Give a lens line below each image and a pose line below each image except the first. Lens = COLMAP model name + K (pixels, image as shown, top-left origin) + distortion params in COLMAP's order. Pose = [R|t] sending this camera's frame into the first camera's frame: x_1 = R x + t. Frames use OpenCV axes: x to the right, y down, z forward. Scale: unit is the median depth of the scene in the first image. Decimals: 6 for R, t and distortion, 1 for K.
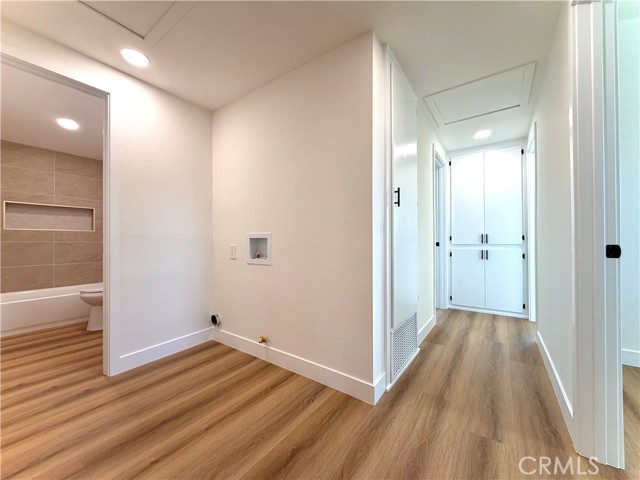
lens RADIAL K [[256.0, 0, 315.6], [0, 256.0, 239.3], [0, 0, 1]] dist [-0.001922, 0.000915]
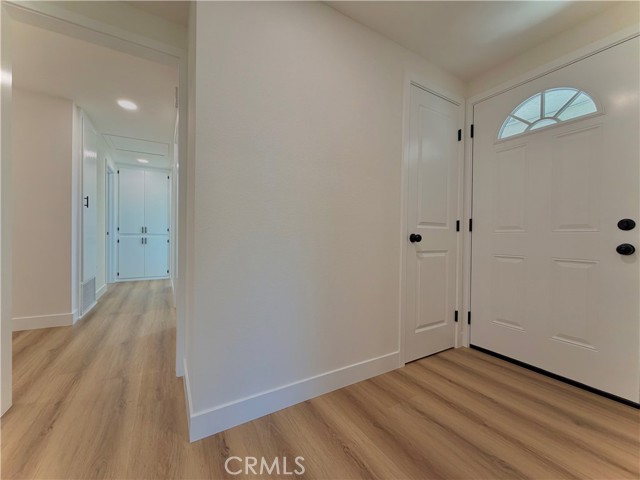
lens RADIAL K [[256.0, 0, 319.5], [0, 256.0, 239.0], [0, 0, 1]] dist [-0.001922, 0.000915]
pose [[0.390375, -0.003943, 0.920647, -0.404647], [-0.019190, 0.999739, 0.012419, 0.016140], [-0.920456, -0.022515, 0.390198, -0.677110]]
